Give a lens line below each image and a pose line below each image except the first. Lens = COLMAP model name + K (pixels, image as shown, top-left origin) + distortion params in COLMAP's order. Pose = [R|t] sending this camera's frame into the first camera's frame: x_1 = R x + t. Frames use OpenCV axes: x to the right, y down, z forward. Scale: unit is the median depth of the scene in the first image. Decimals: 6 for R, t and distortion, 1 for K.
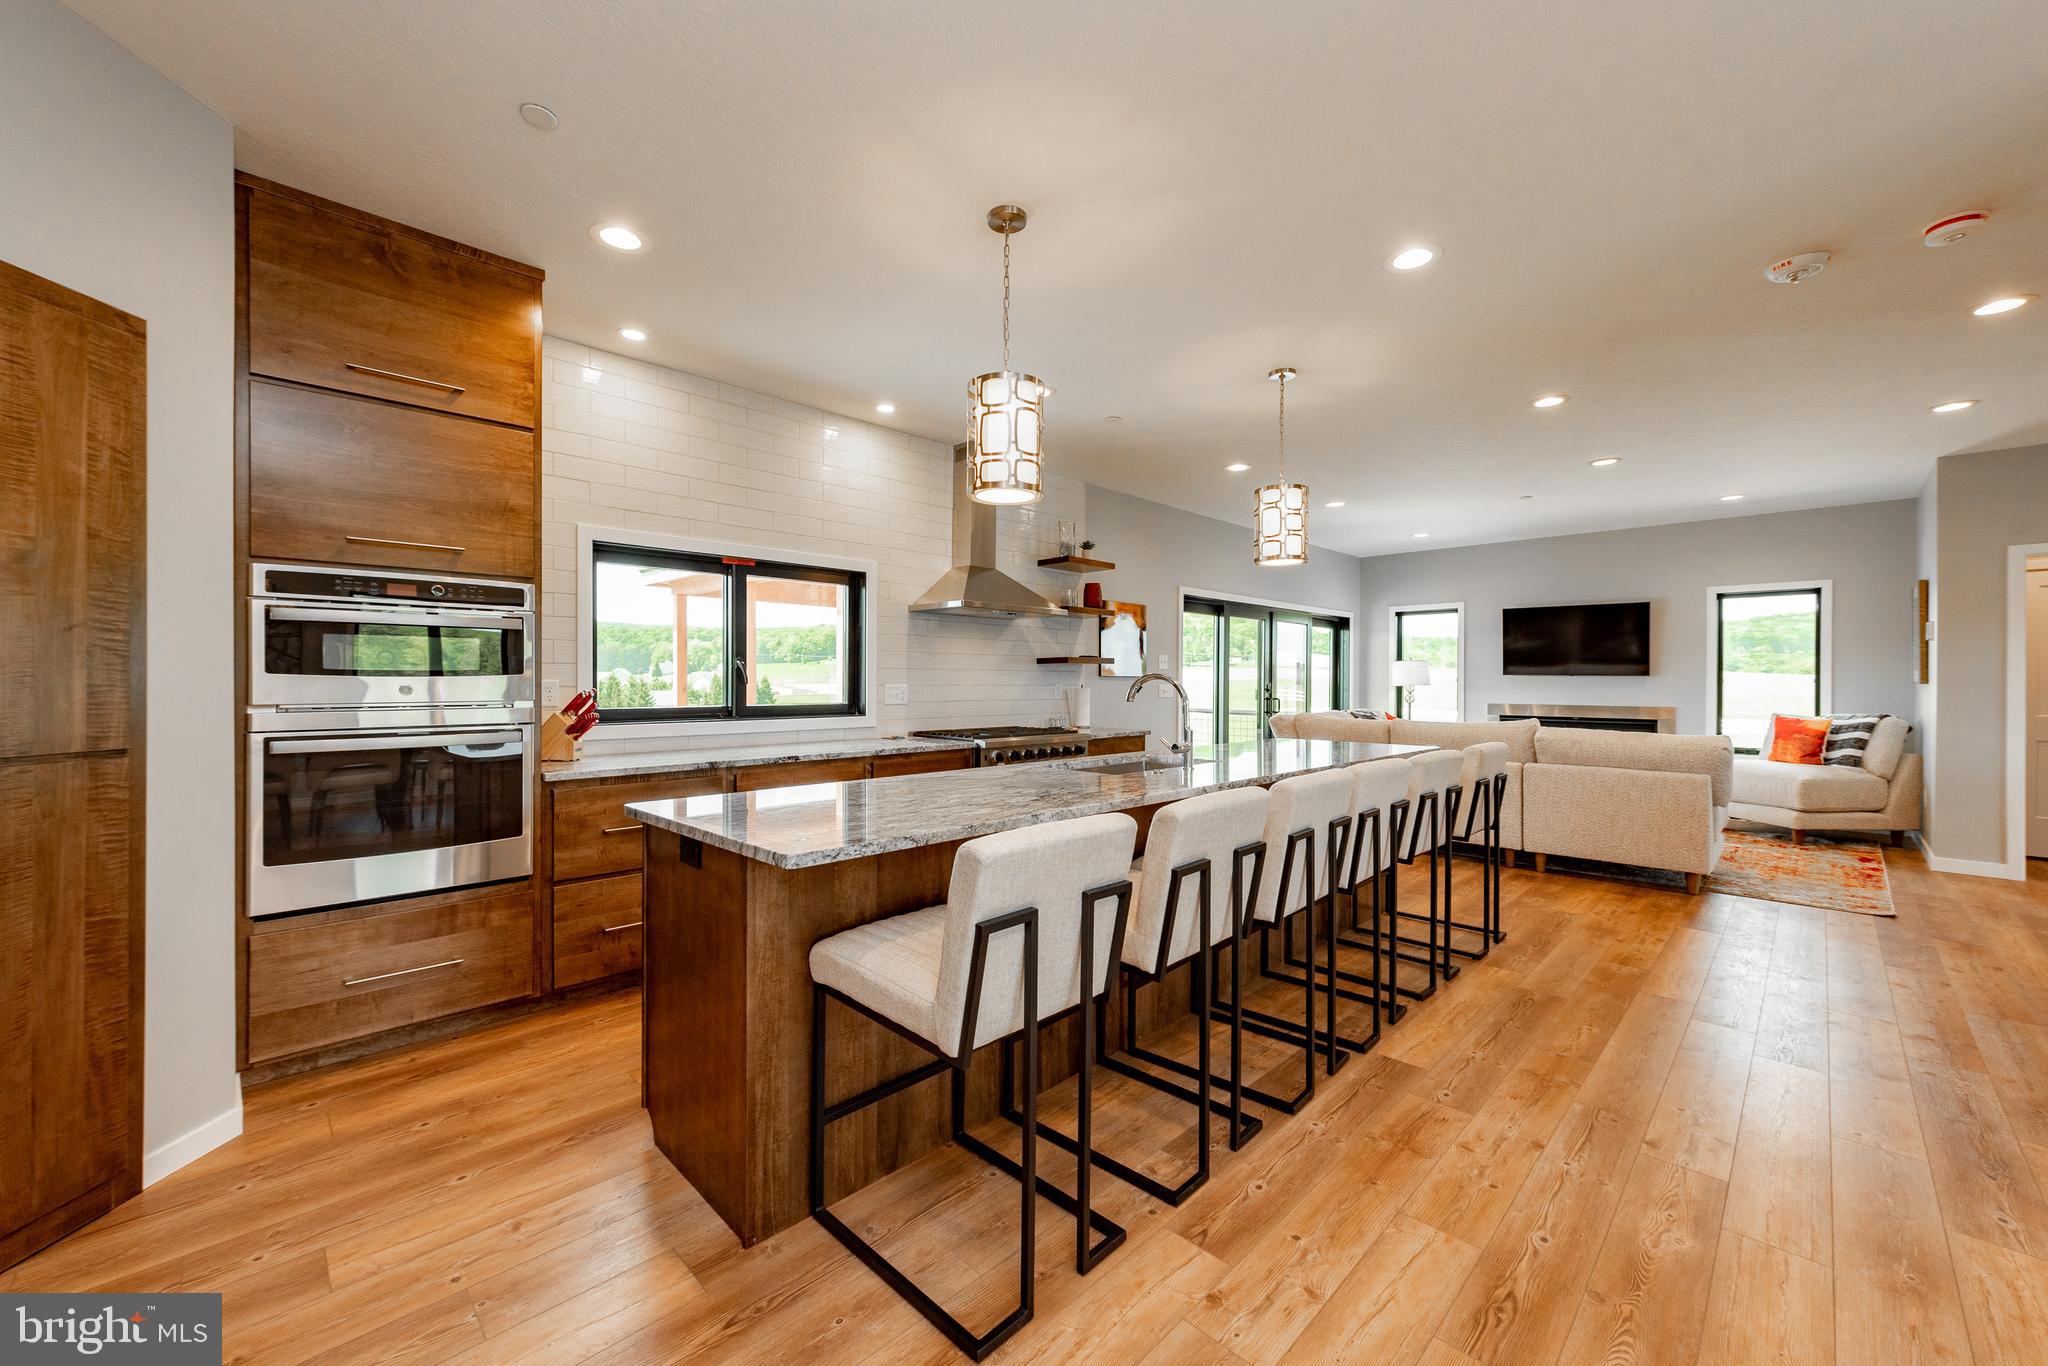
lens RADIAL K [[793.0, 0, 1005.3], [0, 793.0, 680.7], [0, 0, 1]] dist [0.001618, -0.000054]
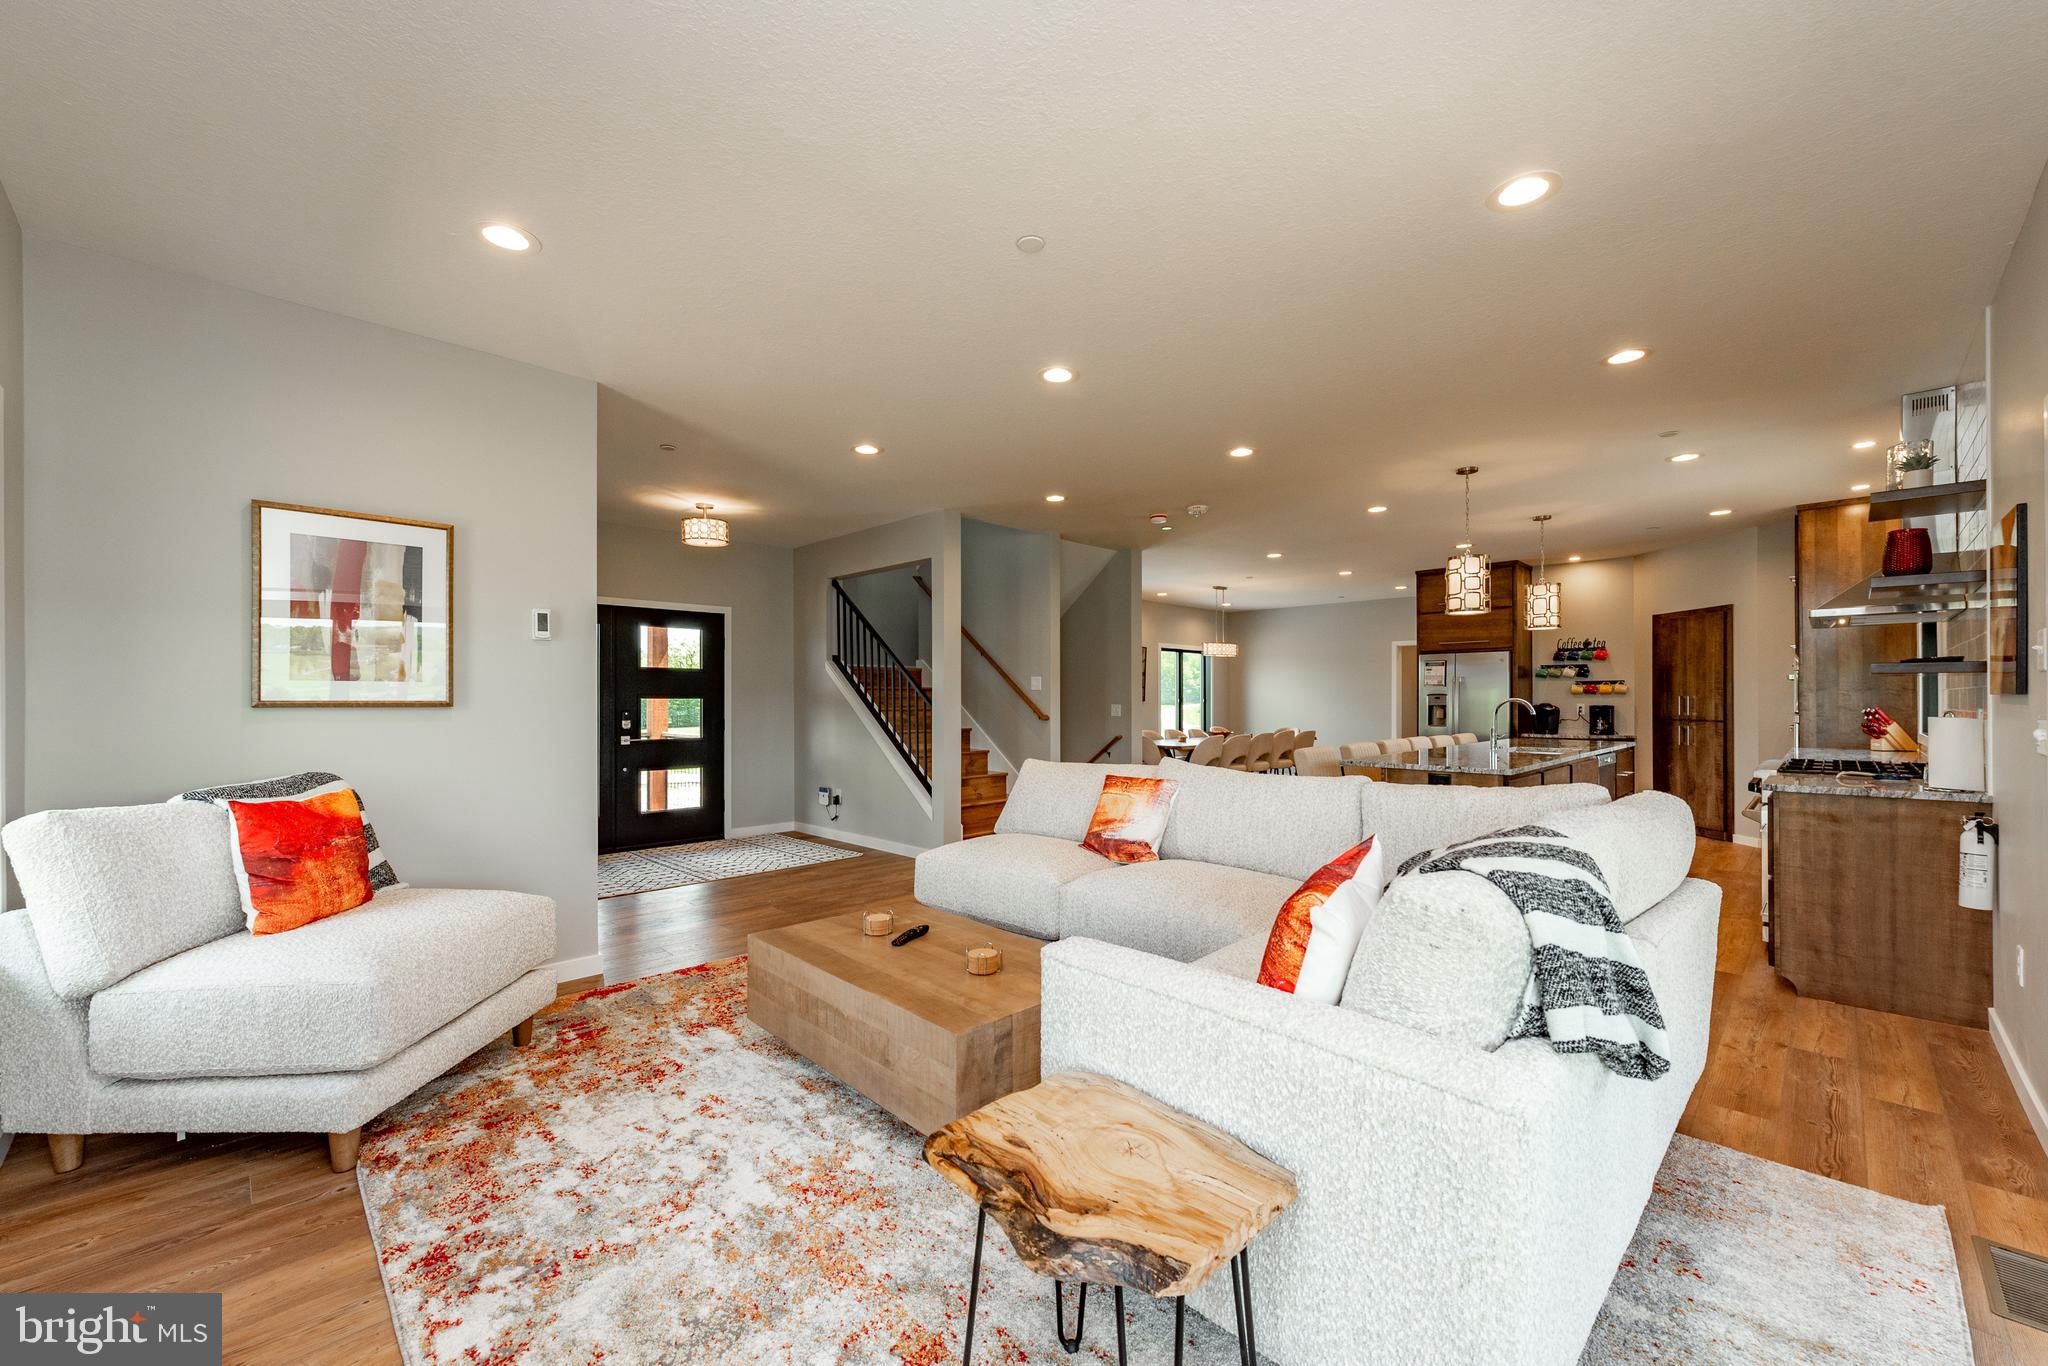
lens RADIAL K [[810.9, 0, 1015.5], [0, 810.9, 695.4], [0, 0, 1]] dist [0.002771, 0.000108]
pose [[-0.999967, -0.002379, -0.007796, 0.840823], [-0.002330, 0.999978, -0.006285, -0.000919], [0.007811, -0.006266, -0.999950, 1.765531]]
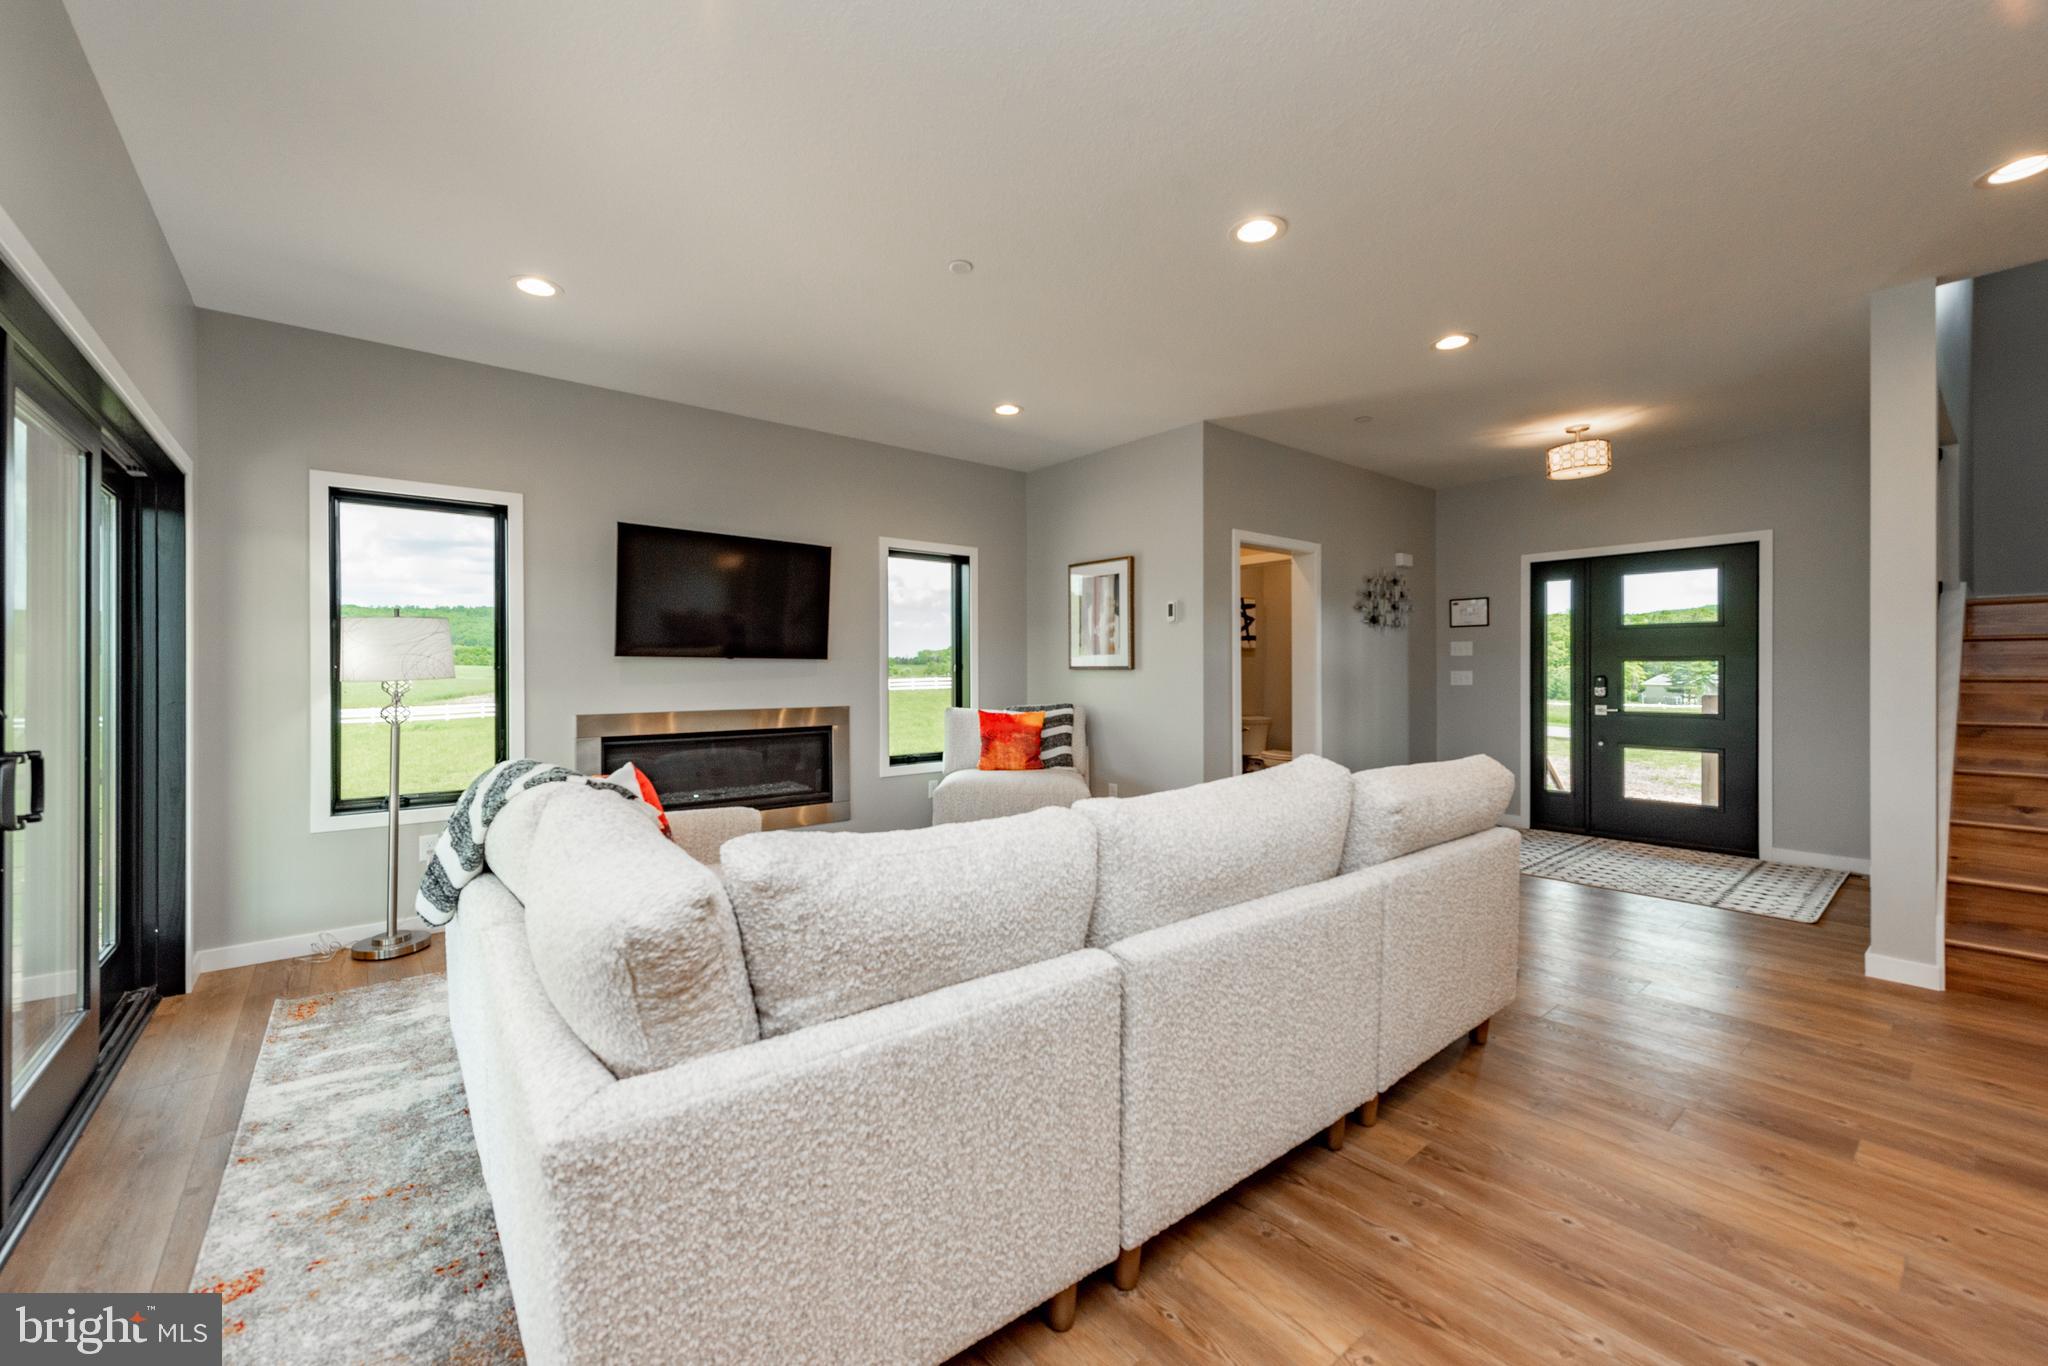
lens RADIAL K [[808.1, 0, 1016.0], [0, 808.1, 672.6], [0, 0, 1]] dist [0.006105, 0.000106]
pose [[0.092749, -0.004772, 0.995678, 0.245695], [0.004779, 0.999979, 0.004348, 0.003326], [-0.995678, 0.004355, 0.092770, 1.162467]]
